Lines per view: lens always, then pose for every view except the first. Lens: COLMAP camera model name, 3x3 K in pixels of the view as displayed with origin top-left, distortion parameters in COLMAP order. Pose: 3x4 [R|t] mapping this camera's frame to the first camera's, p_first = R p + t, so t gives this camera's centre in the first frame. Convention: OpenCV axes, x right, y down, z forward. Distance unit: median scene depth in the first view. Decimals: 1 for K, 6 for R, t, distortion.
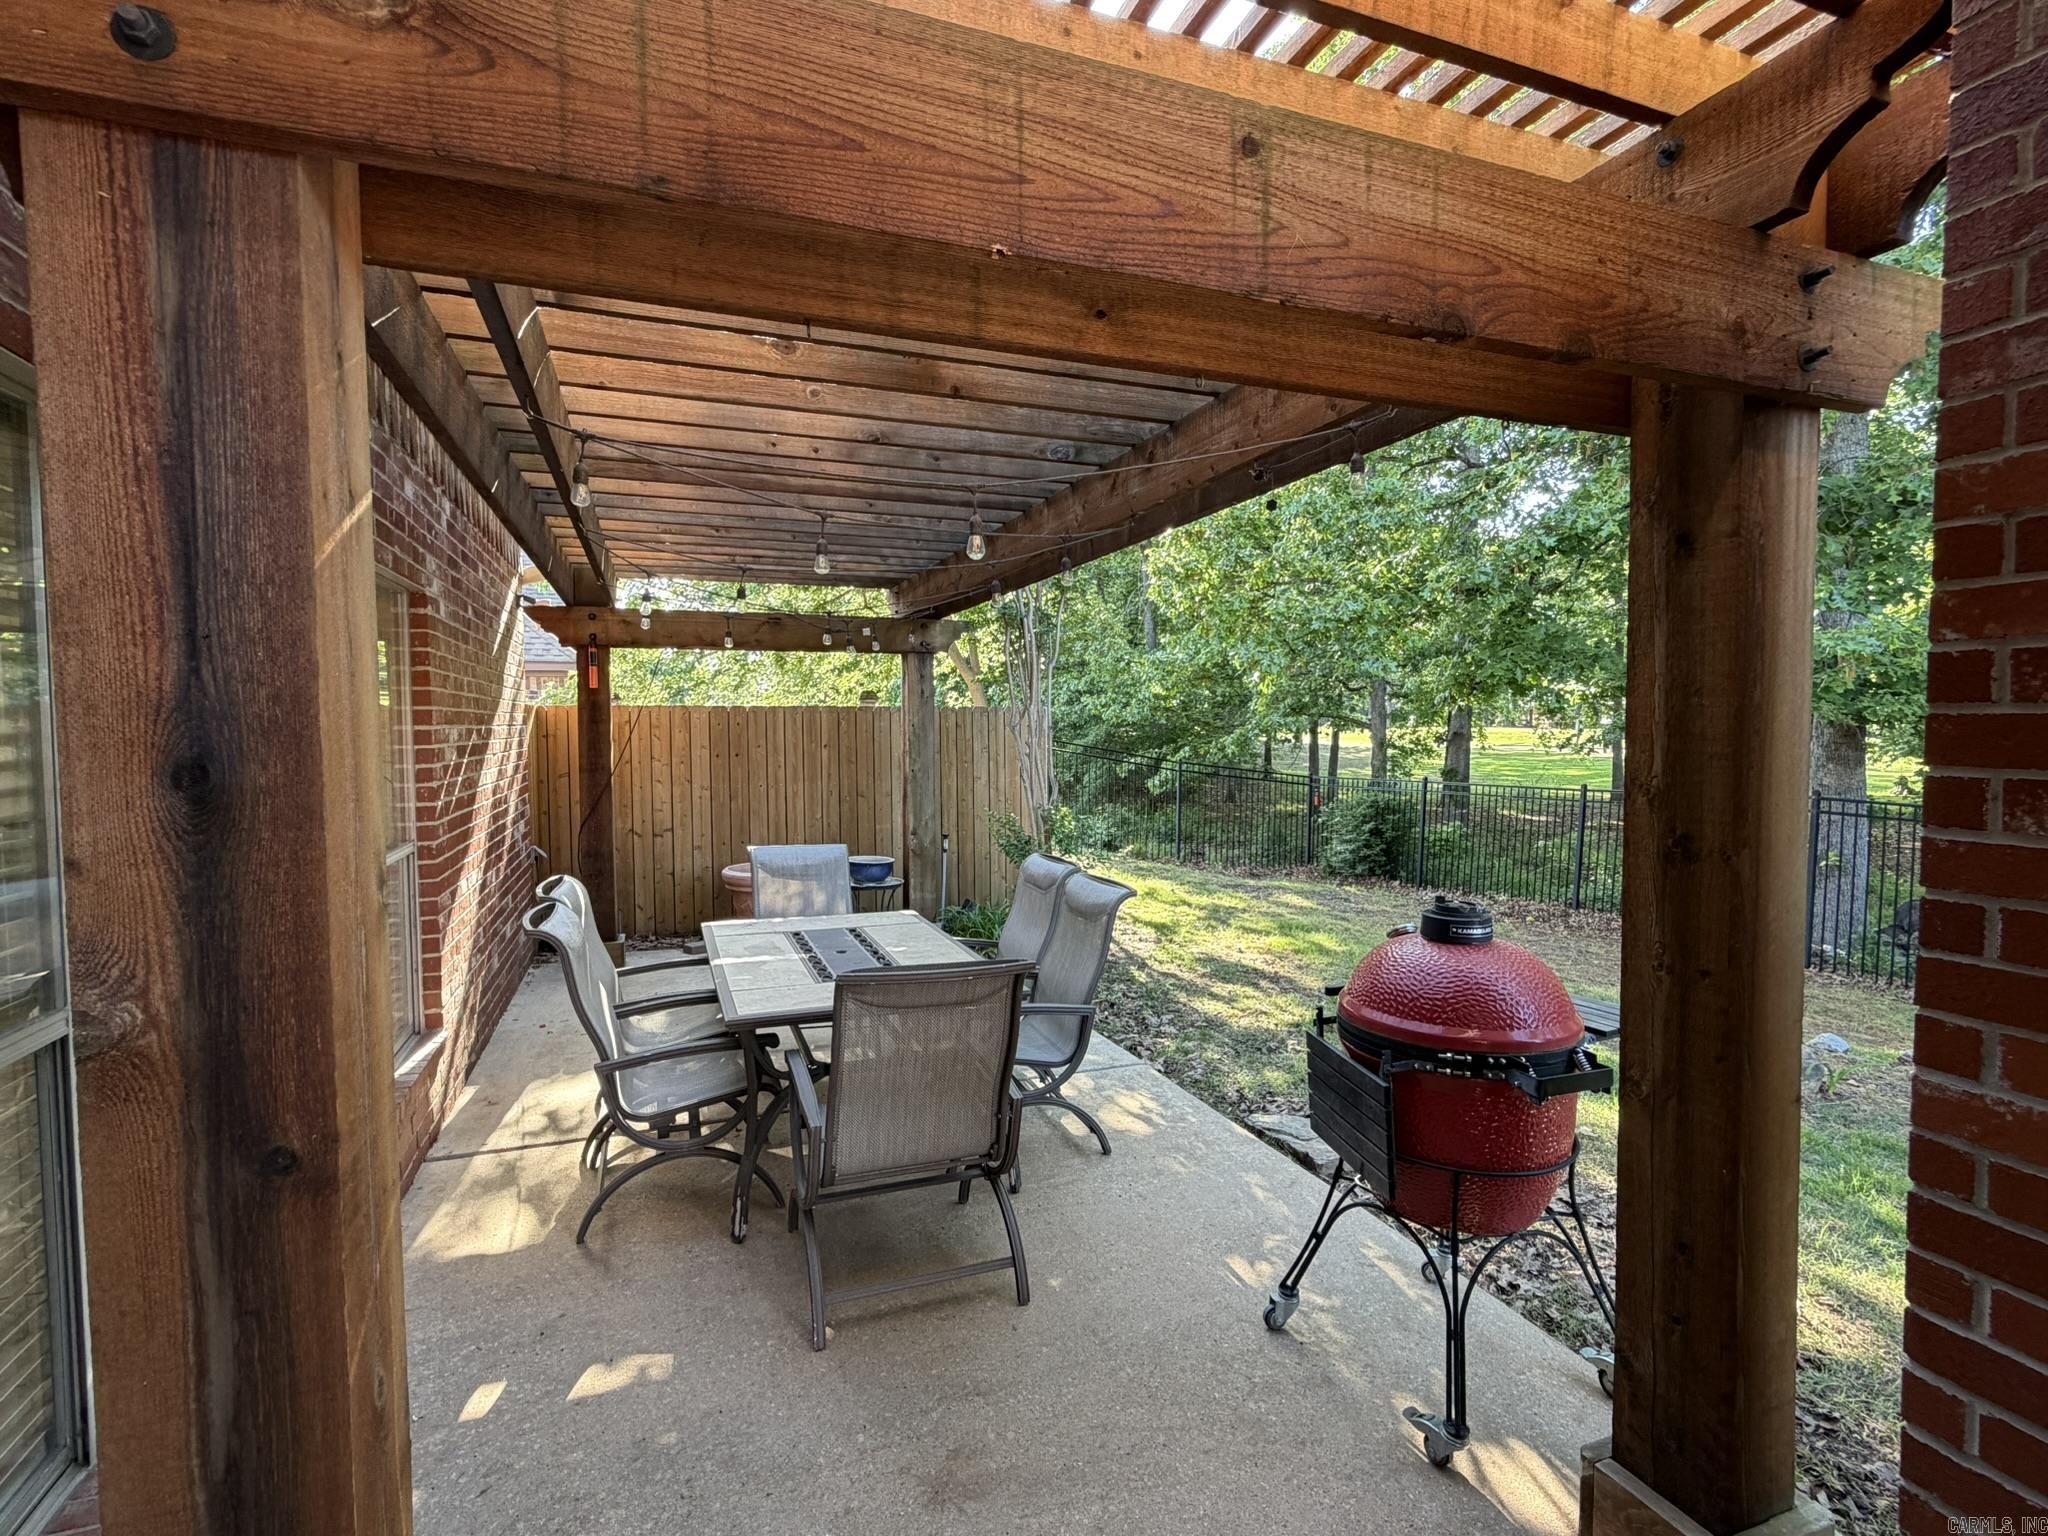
lens RADIAL K [[954.7, 0, 1018.3], [0, 954.7, 769.3], [0, 0, 1]] dist [0.000419, -0.001208]
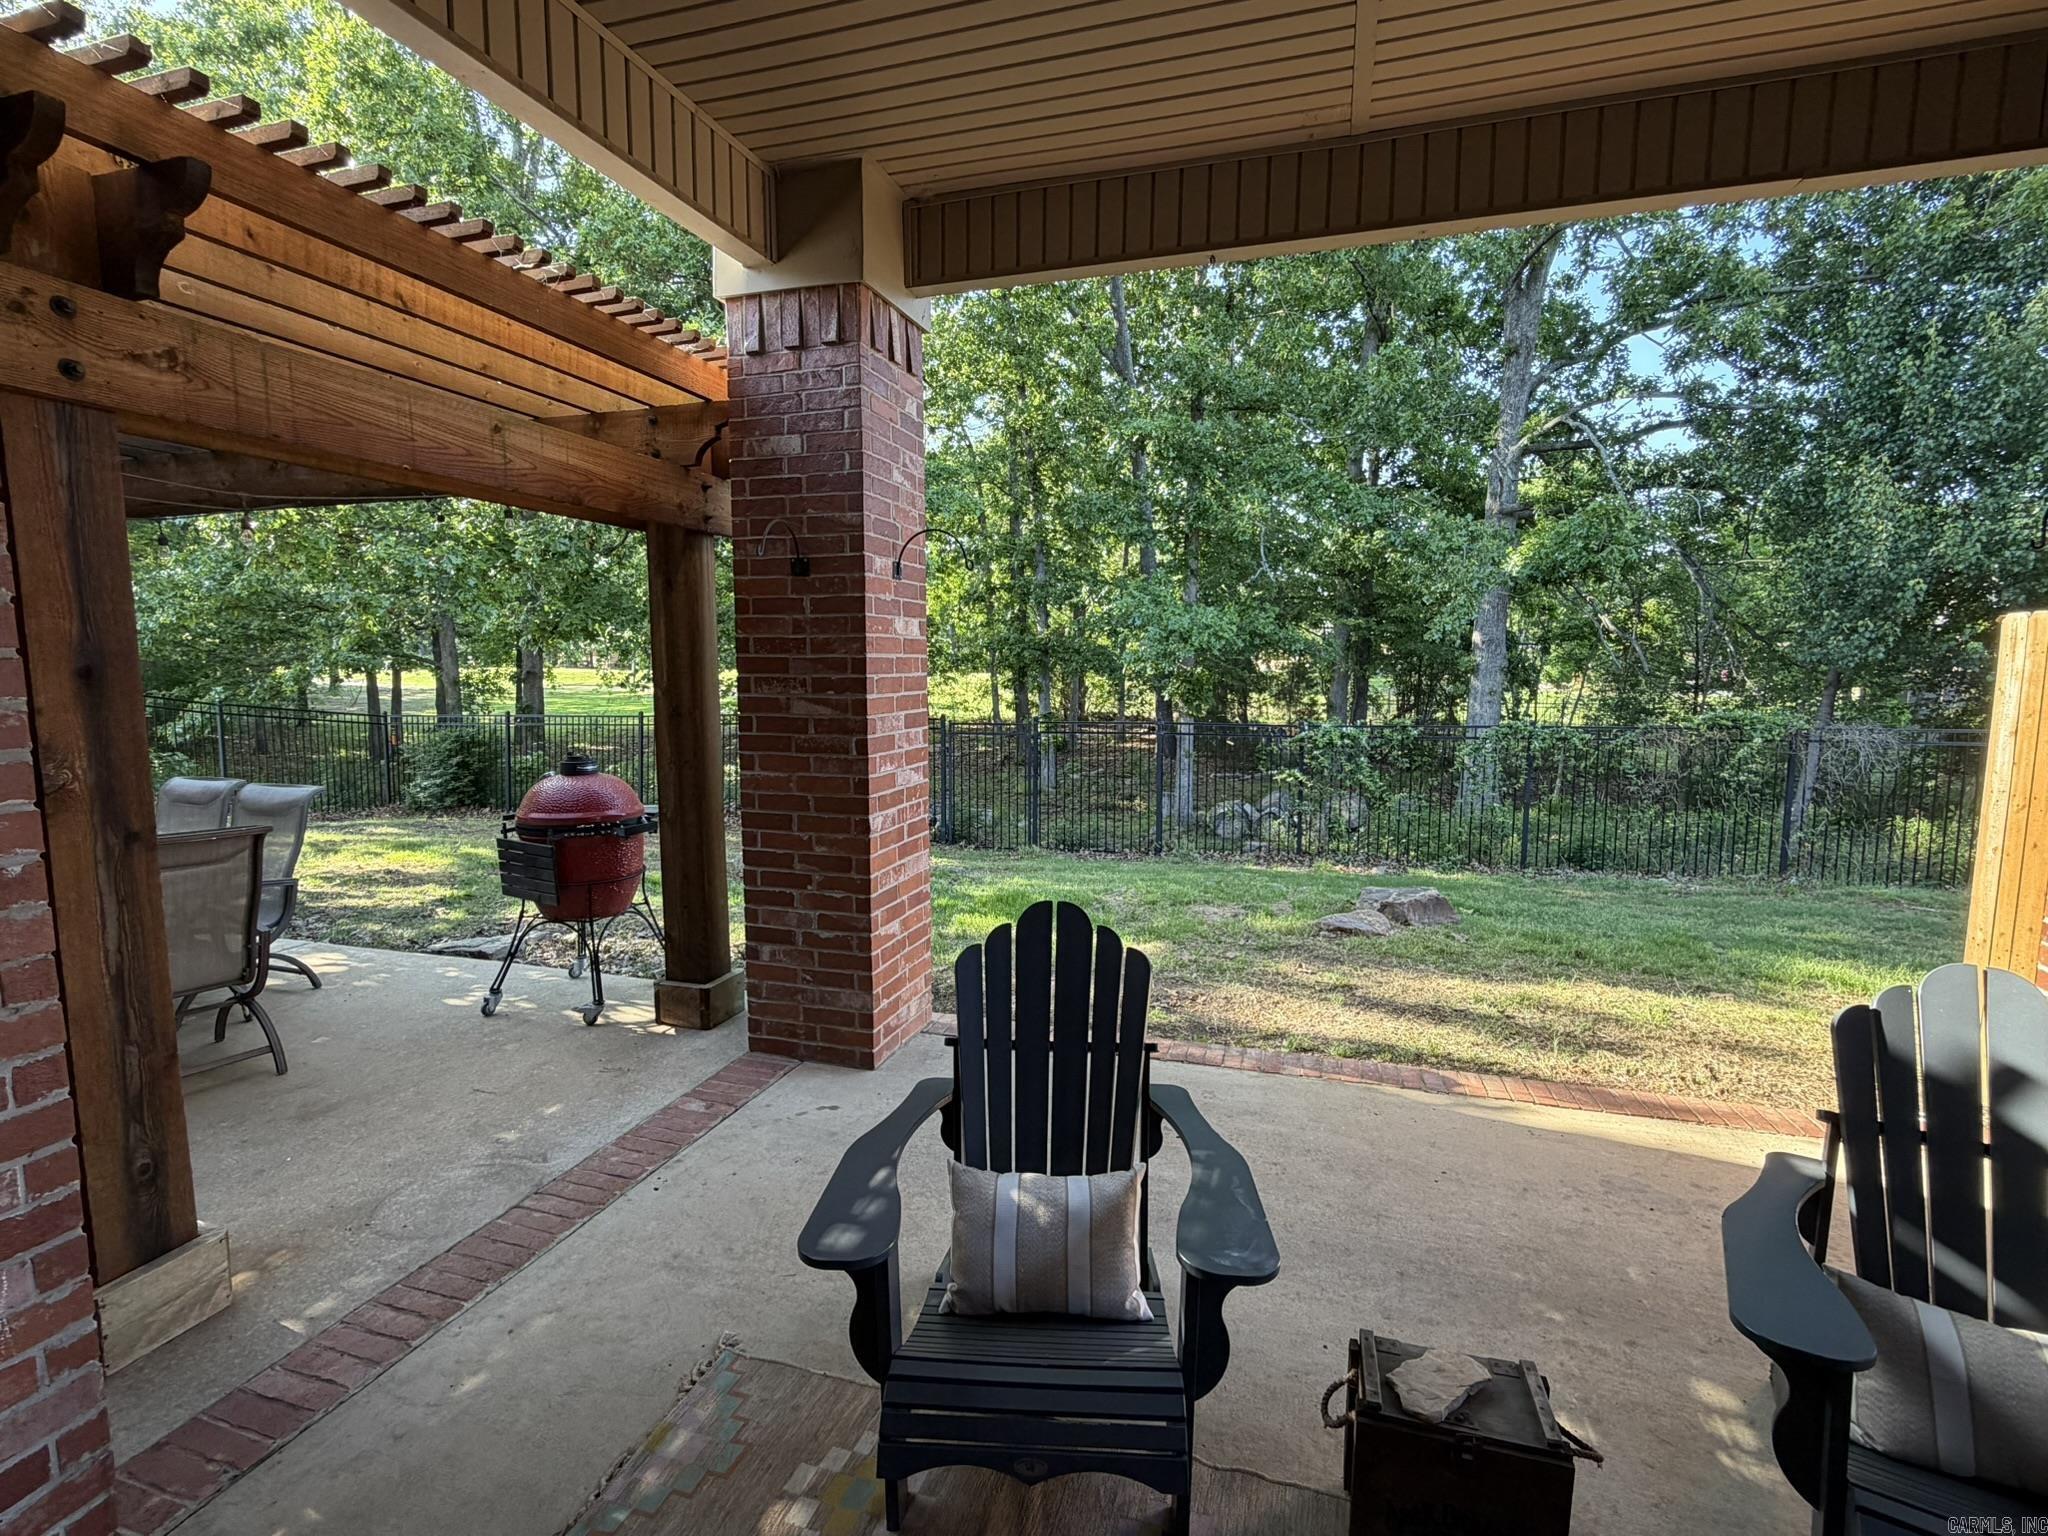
lens RADIAL K [[954.7, 0, 1018.3], [0, 954.7, 769.3], [0, 0, 1]] dist [0.000419, -0.001208]
pose [[0.613382, -0.078033, 0.785922, -0.357379], [0.029456, 0.996675, 0.075969, 0.035334], [-0.789237, -0.023448, 0.613641, -0.614271]]
